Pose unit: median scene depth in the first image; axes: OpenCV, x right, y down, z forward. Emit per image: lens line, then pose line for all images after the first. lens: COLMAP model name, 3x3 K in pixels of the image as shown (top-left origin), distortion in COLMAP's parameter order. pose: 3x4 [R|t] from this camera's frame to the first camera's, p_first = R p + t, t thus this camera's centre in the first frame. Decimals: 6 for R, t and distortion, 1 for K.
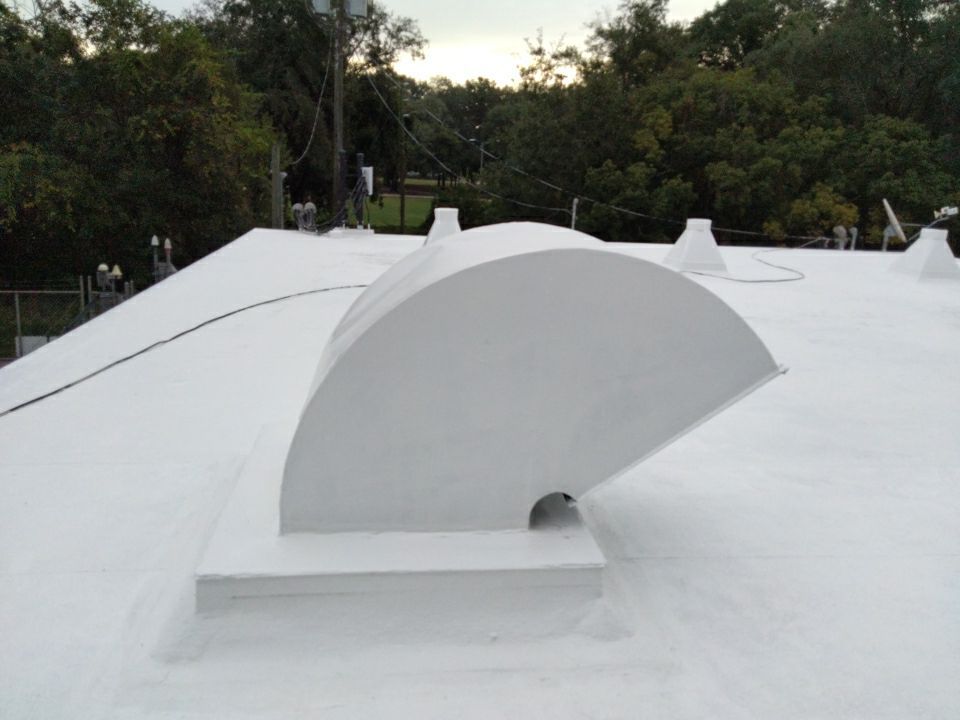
lens RADIAL K [[691.4, 0, 476.3], [0, 691.4, 373.2], [0, 0, 1]] dist [0.016205, 0.002990]
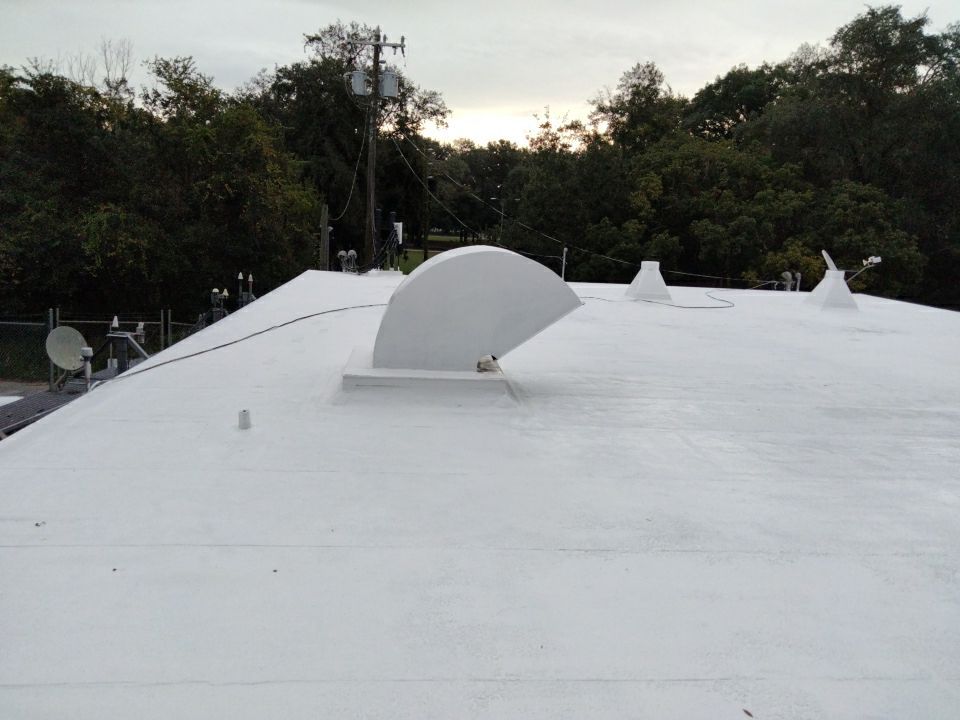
lens RADIAL K [[701.0, 0, 480.8], [0, 701.0, 367.8], [0, 0, 1]] dist [0.008344, 0.004424]
pose [[0.999673, 0.007062, -0.024575, 0.014652], [-0.009177, 0.996165, -0.087014, 0.042043], [0.023866, 0.087211, 0.995904, -0.136008]]
